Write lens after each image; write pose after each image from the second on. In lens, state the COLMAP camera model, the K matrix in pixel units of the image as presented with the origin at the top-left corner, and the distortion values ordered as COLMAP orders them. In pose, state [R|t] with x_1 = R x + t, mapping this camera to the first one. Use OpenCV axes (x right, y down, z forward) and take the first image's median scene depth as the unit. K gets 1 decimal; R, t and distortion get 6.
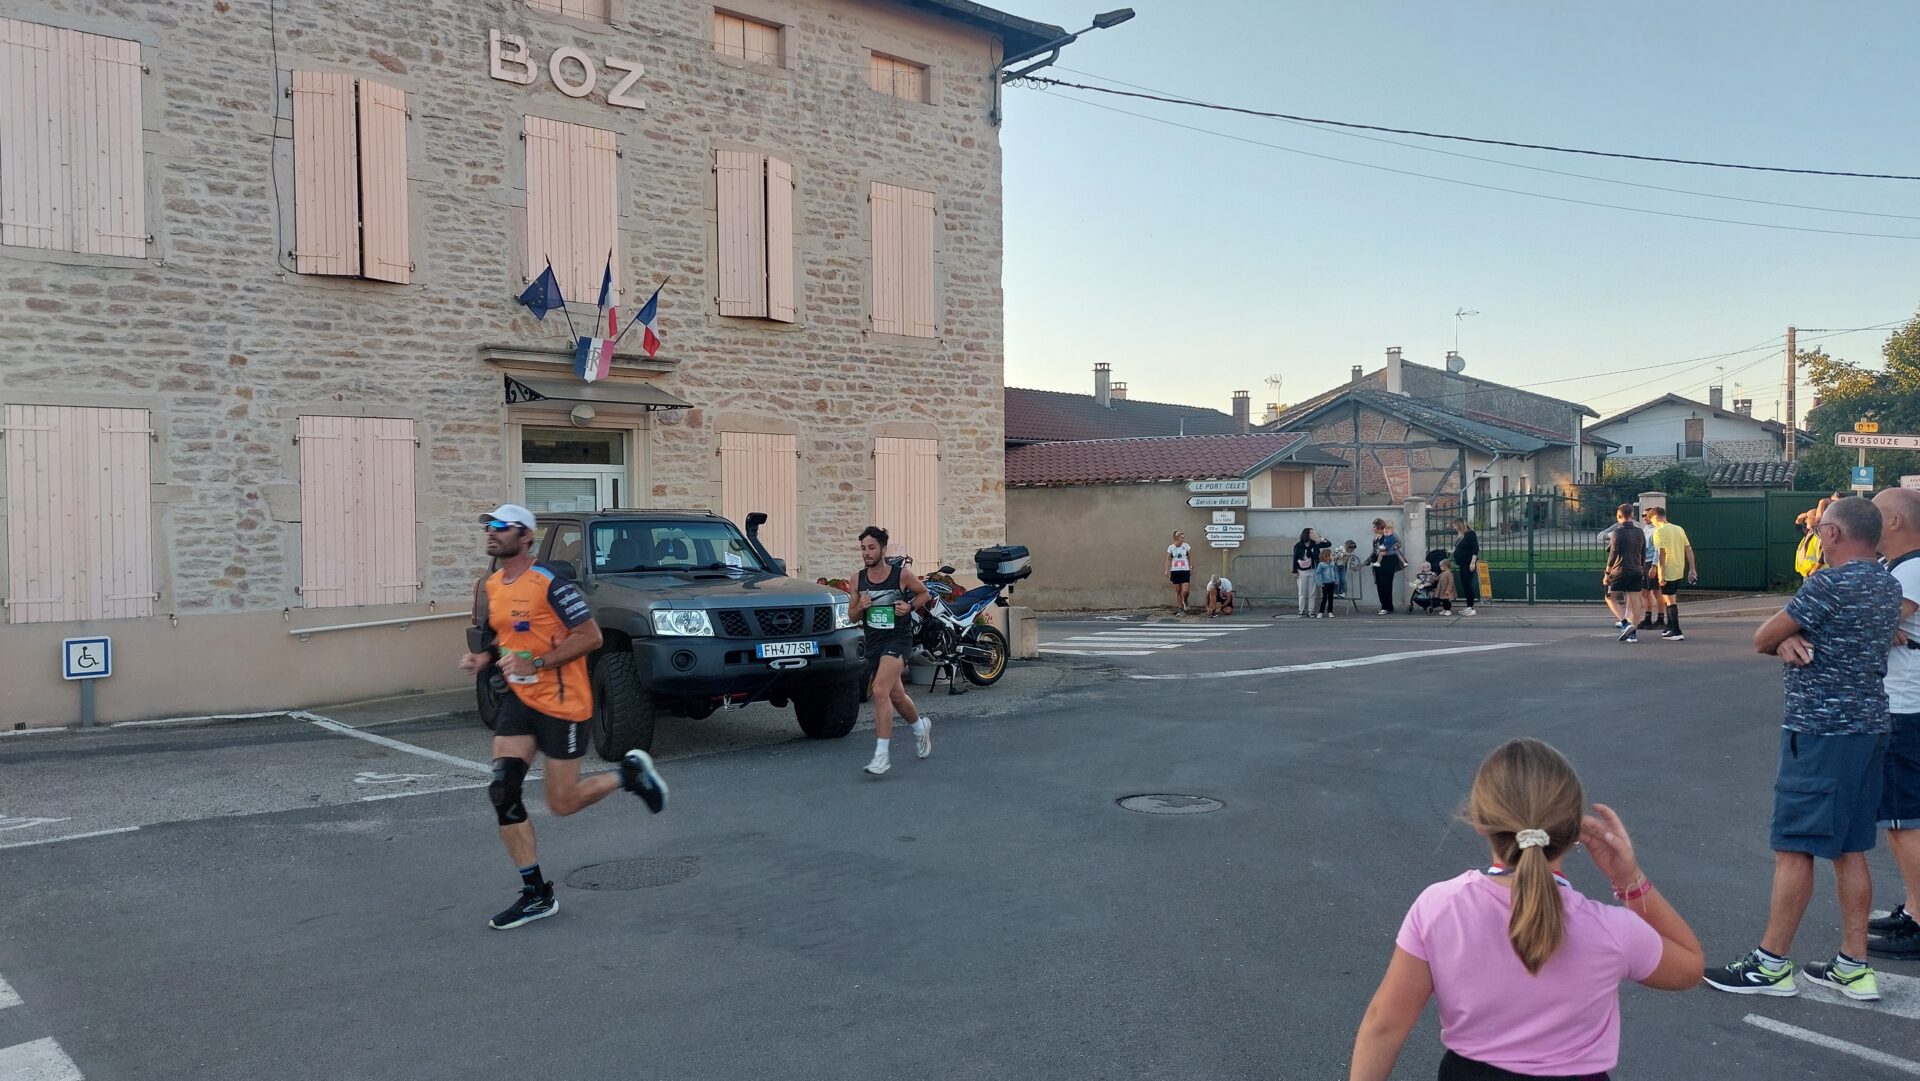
lens RADIAL K [[1427.9, 0, 976.1], [0, 1427.9, 535.5], [0, 0, 1]] dist [0.089371, -0.111057]
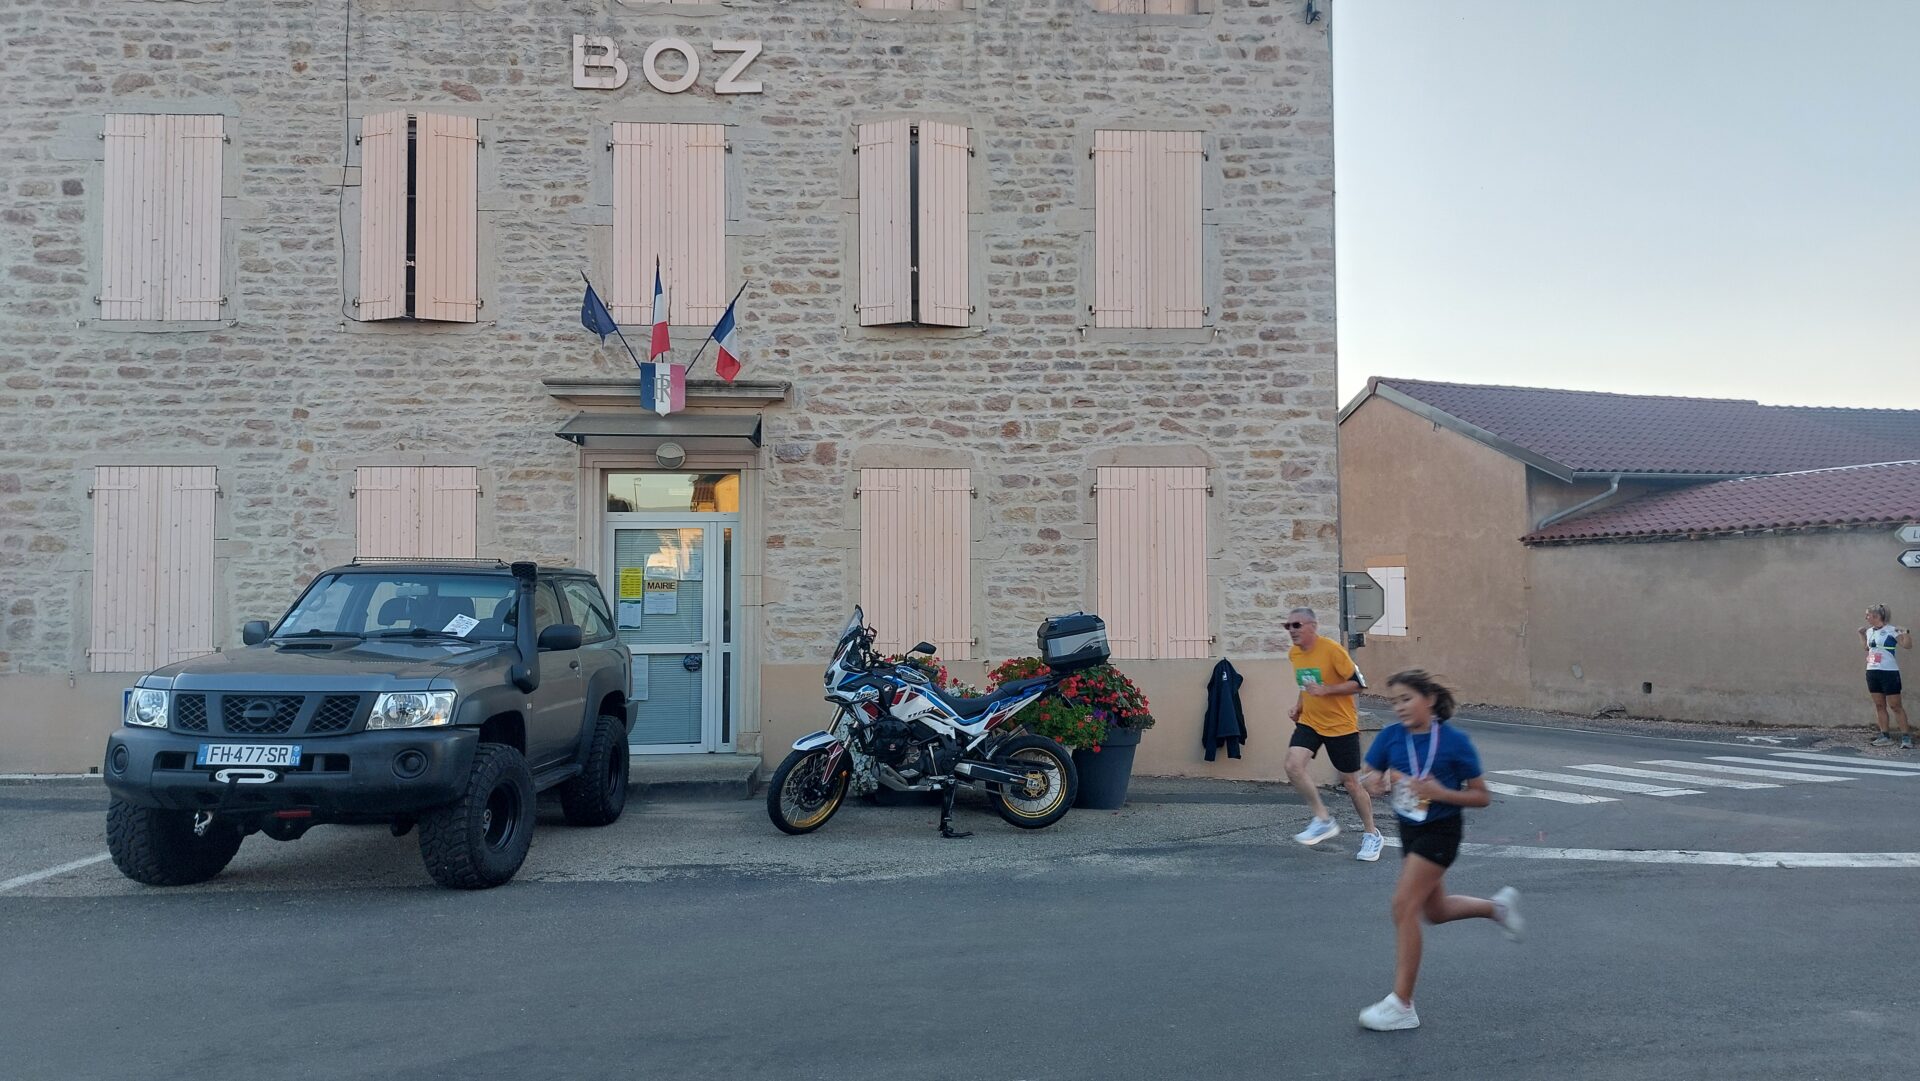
lens RADIAL K [[1371.0, 0, 963.8], [0, 1371.0, 520.6], [0, 0, 1]] dist [0.083103, -0.087996]
pose [[0.780992, -0.028105, -0.623908, 0.390578], [-0.012767, 0.998060, -0.060941, 0.003370], [0.624410, 0.055560, 0.779118, 0.493106]]
